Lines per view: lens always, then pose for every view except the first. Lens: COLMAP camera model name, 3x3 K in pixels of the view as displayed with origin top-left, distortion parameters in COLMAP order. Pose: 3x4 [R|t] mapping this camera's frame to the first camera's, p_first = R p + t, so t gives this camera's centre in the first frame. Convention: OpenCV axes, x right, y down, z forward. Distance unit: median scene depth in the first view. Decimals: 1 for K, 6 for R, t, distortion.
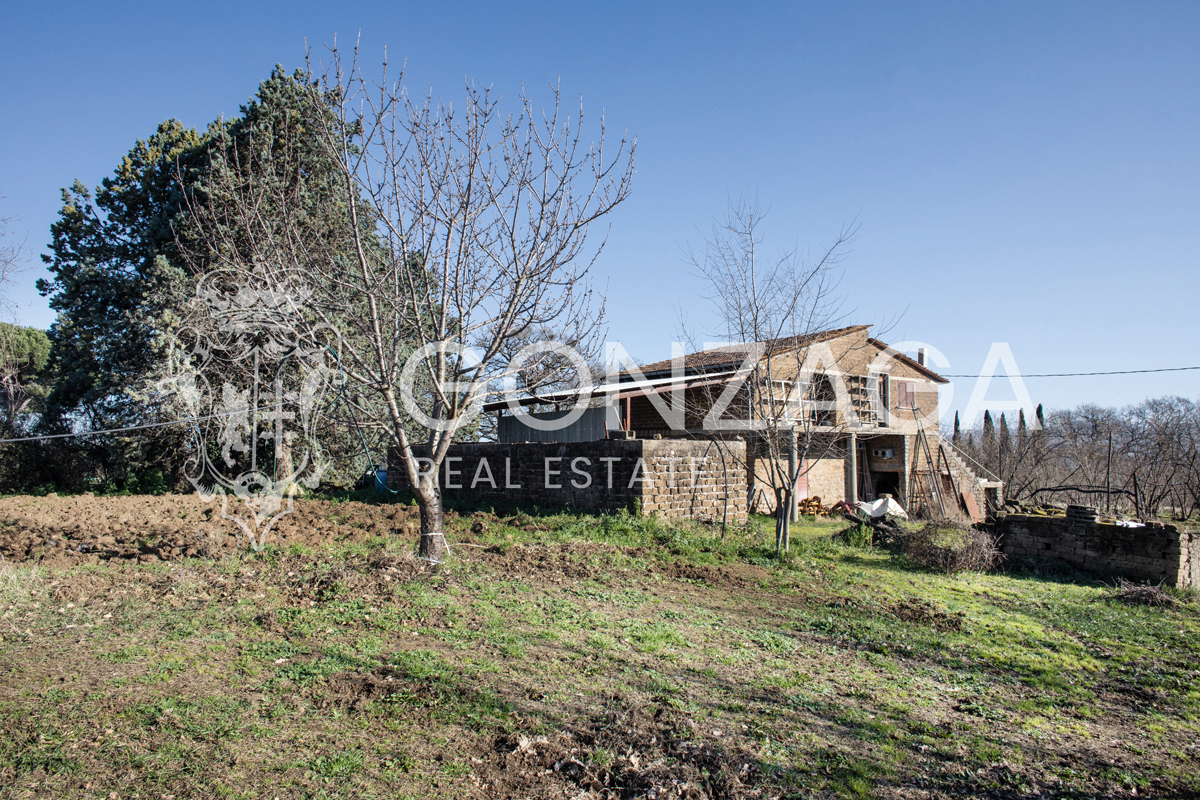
lens RADIAL K [[844.8, 0, 600.5], [0, 844.8, 402.5], [0, 0, 1]] dist [-0.003892, 0.000054]
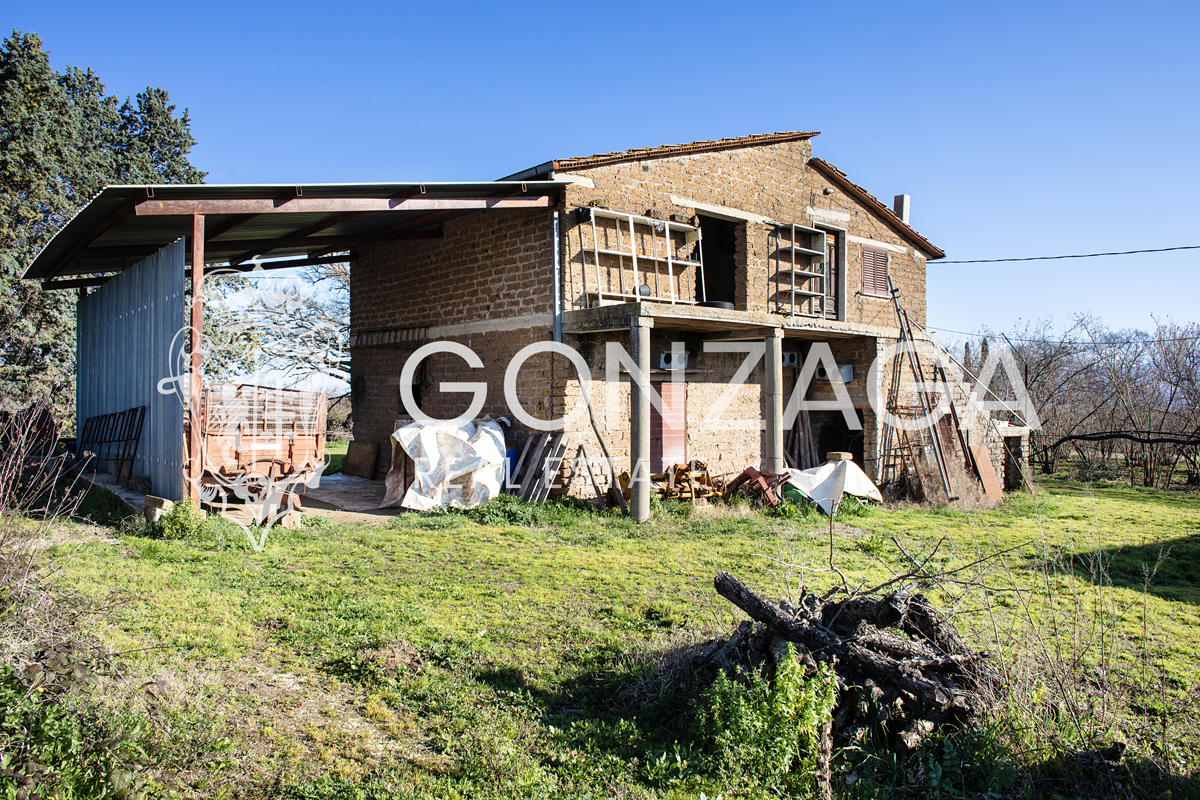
lens RADIAL K [[844.8, 0, 599.9], [0, 844.8, 398.5], [0, 0, 1]] dist [-0.003892, 0.000054]
pose [[0.997440, -0.000716, 0.071507, 0.159528], [-0.003888, 0.997928, 0.064222, 0.044723], [-0.071405, -0.064335, 0.995370, 0.511489]]
